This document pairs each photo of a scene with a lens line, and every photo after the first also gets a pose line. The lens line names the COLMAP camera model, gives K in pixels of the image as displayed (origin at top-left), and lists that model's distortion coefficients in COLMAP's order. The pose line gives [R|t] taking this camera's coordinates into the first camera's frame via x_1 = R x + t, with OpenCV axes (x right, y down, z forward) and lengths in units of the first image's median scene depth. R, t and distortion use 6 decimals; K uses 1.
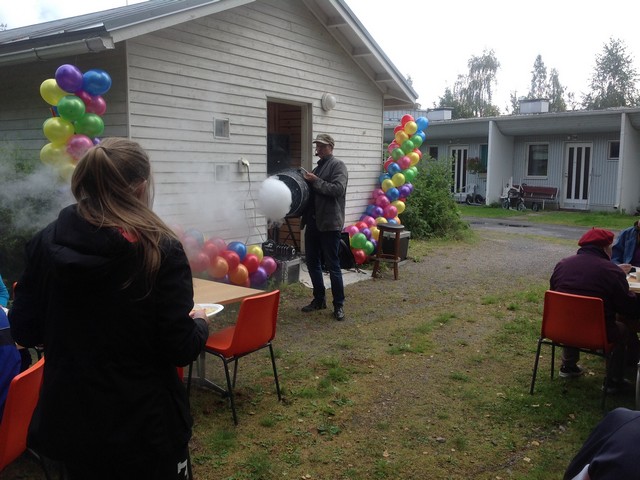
lens RADIAL K [[641.7, 0, 320.0], [0, 641.7, 240.0], [0, 0, 1]] dist [0.190419, -0.355240]
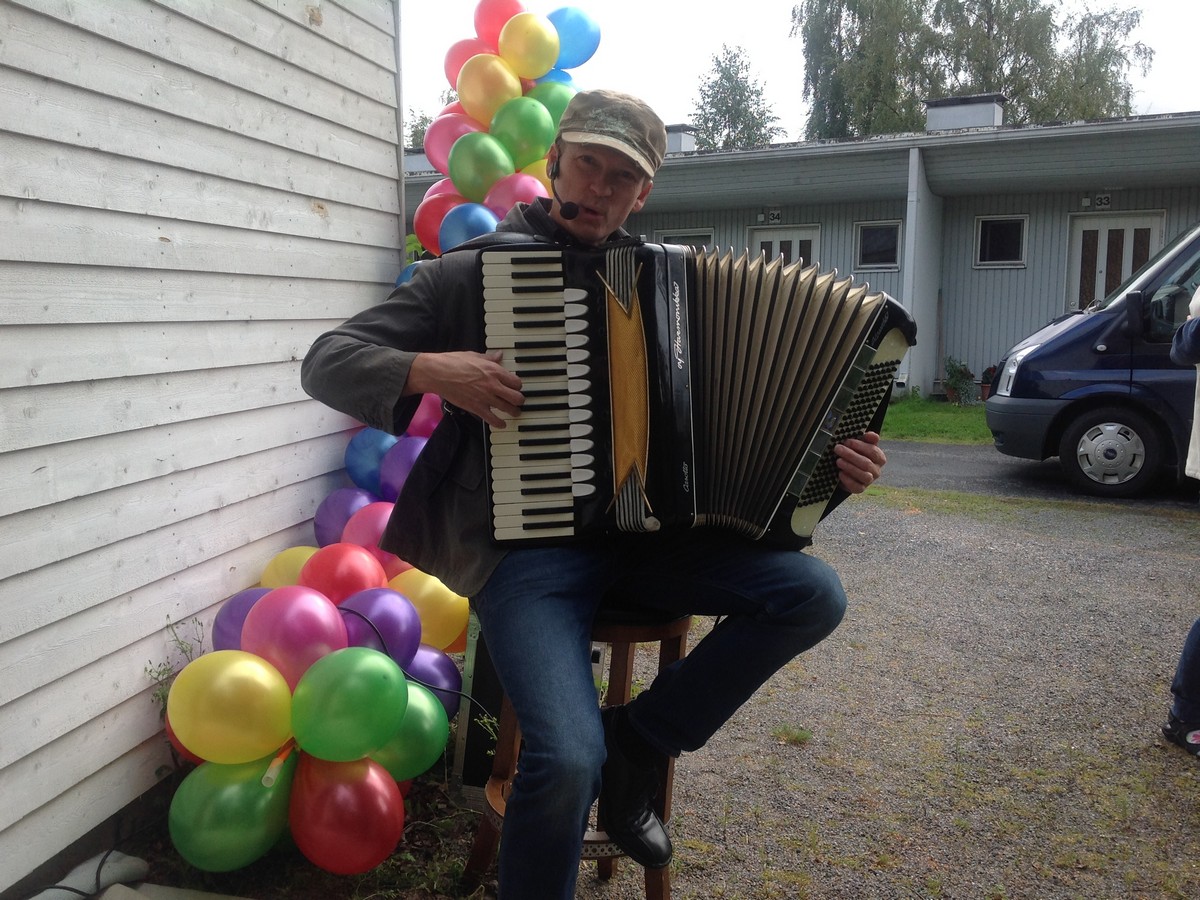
lens RADIAL K [[1203.2, 0, 600.0], [0, 1203.2, 450.0], [0, 0, 1]] dist [0.190419, -0.355240]
pose [[0.933395, -0.047761, 0.355659, 0.017612], [0.046486, 0.998845, 0.012137, -0.051887], [-0.355828, 0.005205, 0.934537, 0.688374]]
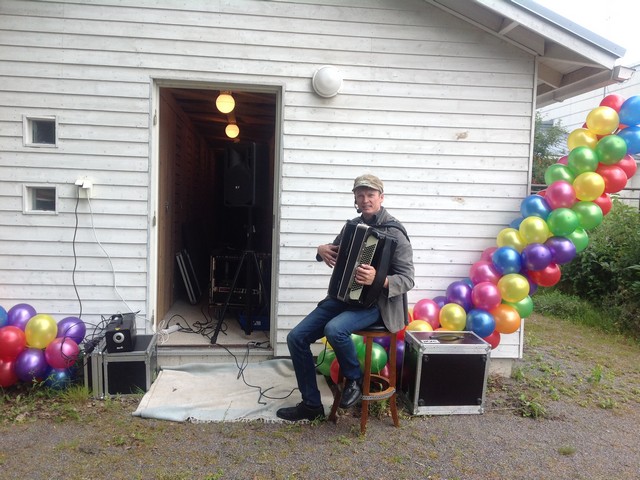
lens RADIAL K [[641.7, 0, 320.0], [0, 641.7, 240.0], [0, 0, 1]] dist [0.190419, -0.355240]
pose [[0.607960, 0.087614, -0.789119, 0.425405], [-0.121663, 0.992435, 0.016455, -0.080376], [0.784591, 0.086003, 0.614020, 0.616282]]
